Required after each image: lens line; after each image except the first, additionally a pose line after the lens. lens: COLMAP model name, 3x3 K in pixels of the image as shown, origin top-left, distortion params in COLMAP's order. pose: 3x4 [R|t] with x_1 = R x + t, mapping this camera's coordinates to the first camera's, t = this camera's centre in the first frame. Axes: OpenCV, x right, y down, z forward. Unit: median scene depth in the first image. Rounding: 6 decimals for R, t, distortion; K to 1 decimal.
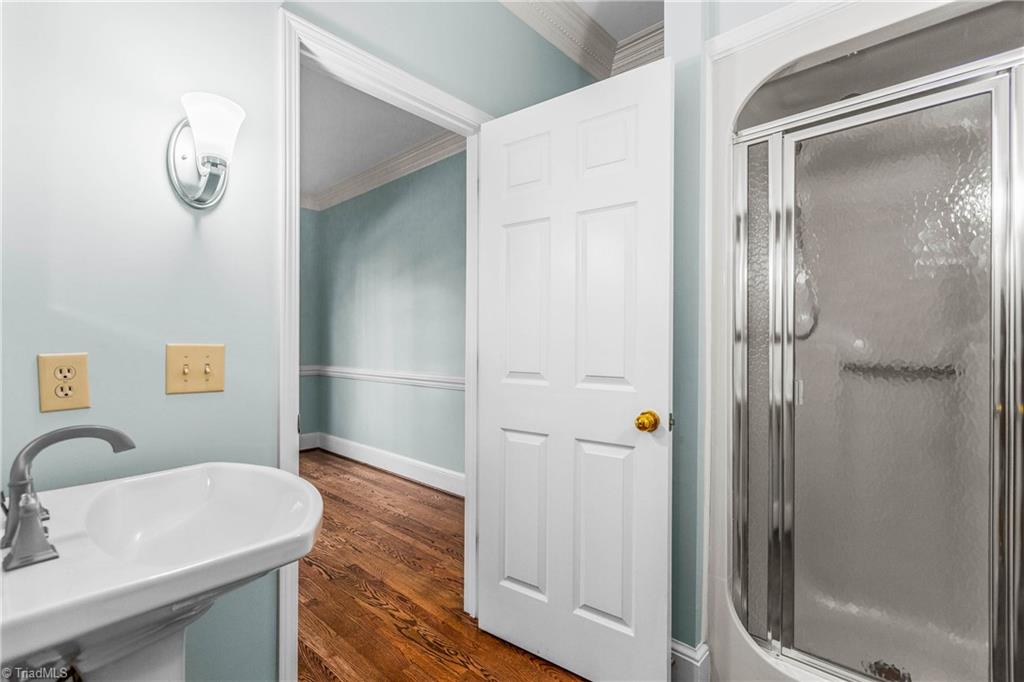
lens RADIAL K [[465.2, 0, 512.1], [0, 465.2, 342.2], [0, 0, 1]] dist [0.000045, 0.000224]
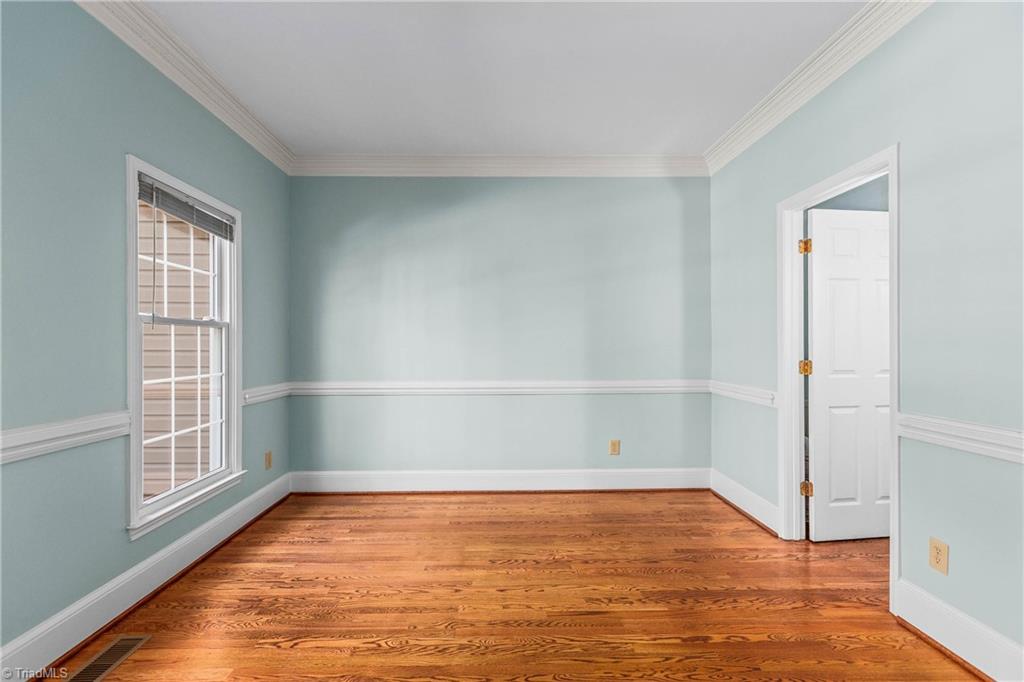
lens RADIAL K [[465.2, 0, 507.6], [0, 465.2, 333.8], [0, 0, 1]] dist [0.000045, 0.000224]
pose [[0.722885, 0.000314, 0.690968, -1.111725], [0.005965, 0.999960, -0.006694, -0.034101], [-0.690942, 0.008961, 0.722854, 0.356900]]
